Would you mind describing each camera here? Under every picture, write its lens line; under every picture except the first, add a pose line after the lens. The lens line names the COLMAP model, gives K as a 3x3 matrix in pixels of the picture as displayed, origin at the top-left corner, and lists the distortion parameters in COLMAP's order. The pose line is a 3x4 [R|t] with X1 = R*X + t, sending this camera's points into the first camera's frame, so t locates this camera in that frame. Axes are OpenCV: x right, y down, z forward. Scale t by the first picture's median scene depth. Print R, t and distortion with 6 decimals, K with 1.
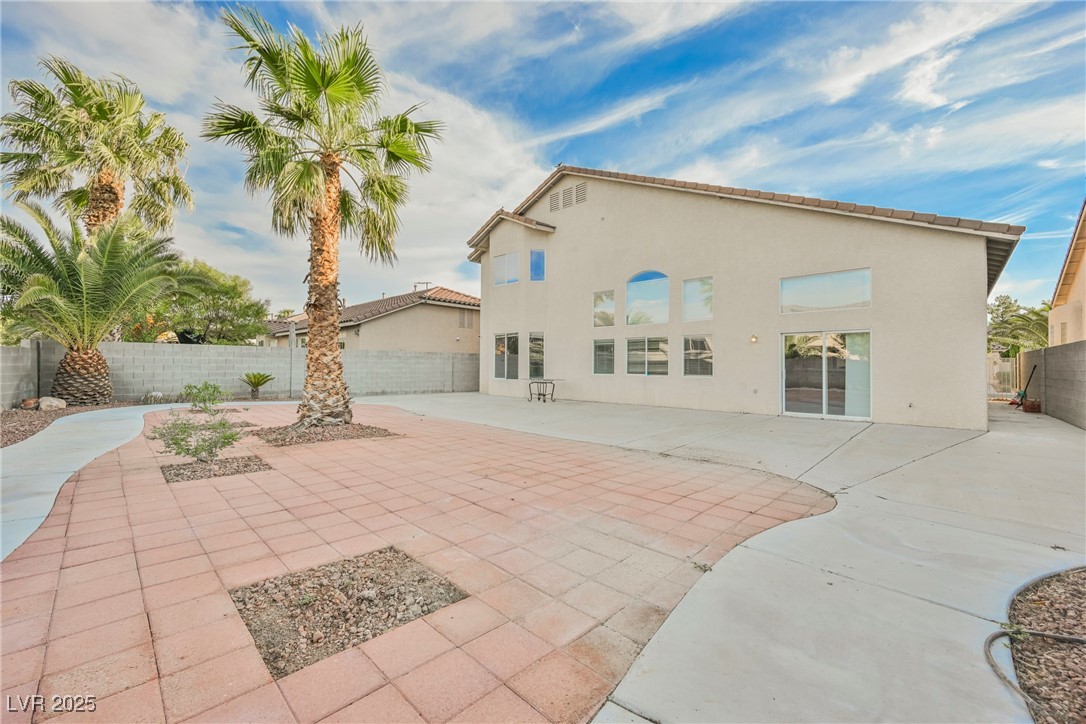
lens RADIAL K [[436.3, 0, 547.2], [0, 436.3, 359.8], [0, 0, 1]] dist [-0.001528, 0.000968]
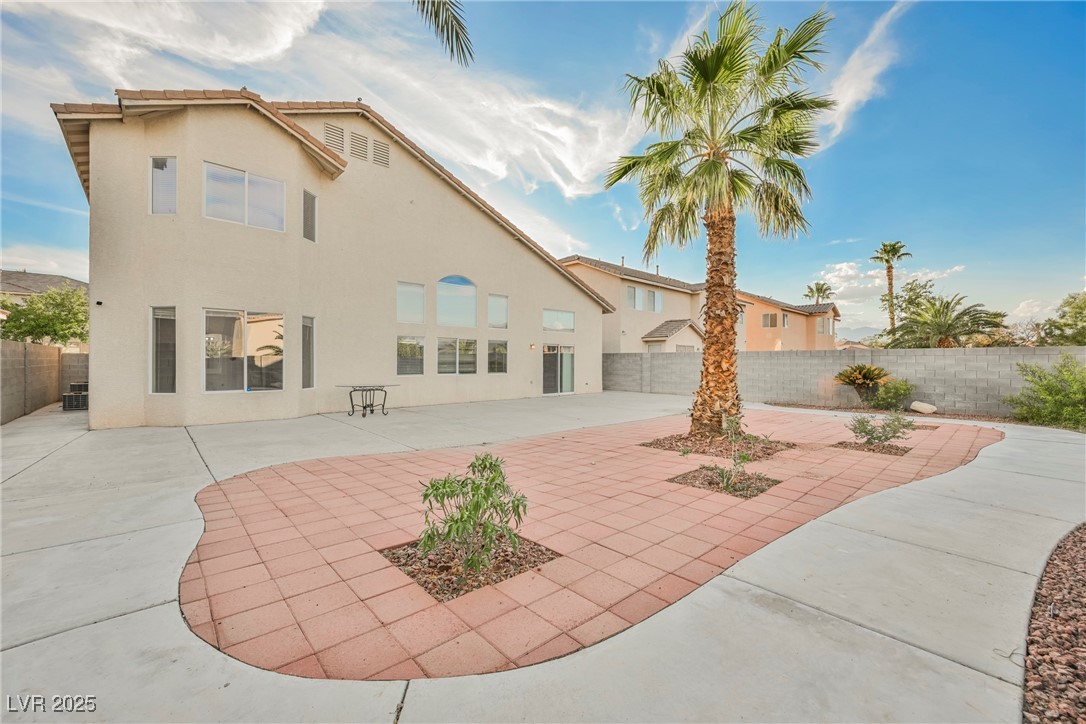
lens RADIAL K [[436.3, 0, 544.2], [0, 436.3, 359.4], [0, 0, 1]] dist [-0.001528, 0.000968]
pose [[0.072770, -0.002034, 0.997347, -0.788136], [-0.016689, 0.999855, 0.003257, -0.007183], [-0.997209, -0.016882, 0.072725, 0.702860]]
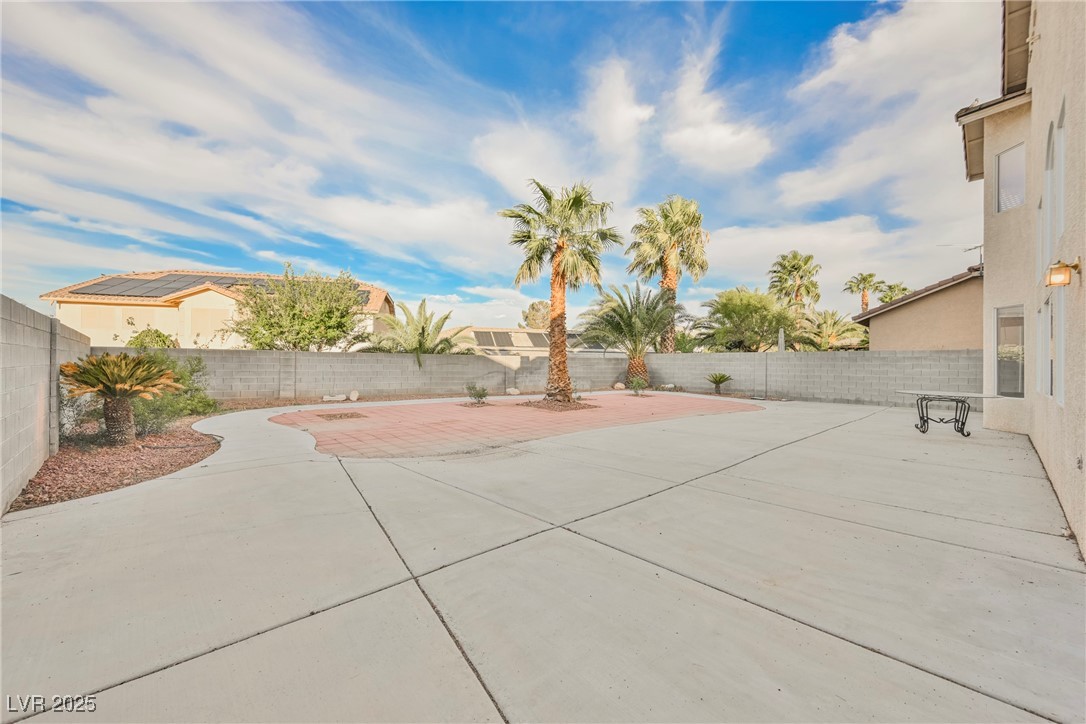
lens RADIAL K [[436.3, 0, 546.2], [0, 436.3, 364.3], [0, 0, 1]] dist [-0.001528, 0.000968]
pose [[-0.026117, -0.005315, -0.999645, 0.623615], [0.003914, 0.999978, -0.005419, 0.008373], [0.999651, -0.004054, -0.026096, 0.547618]]
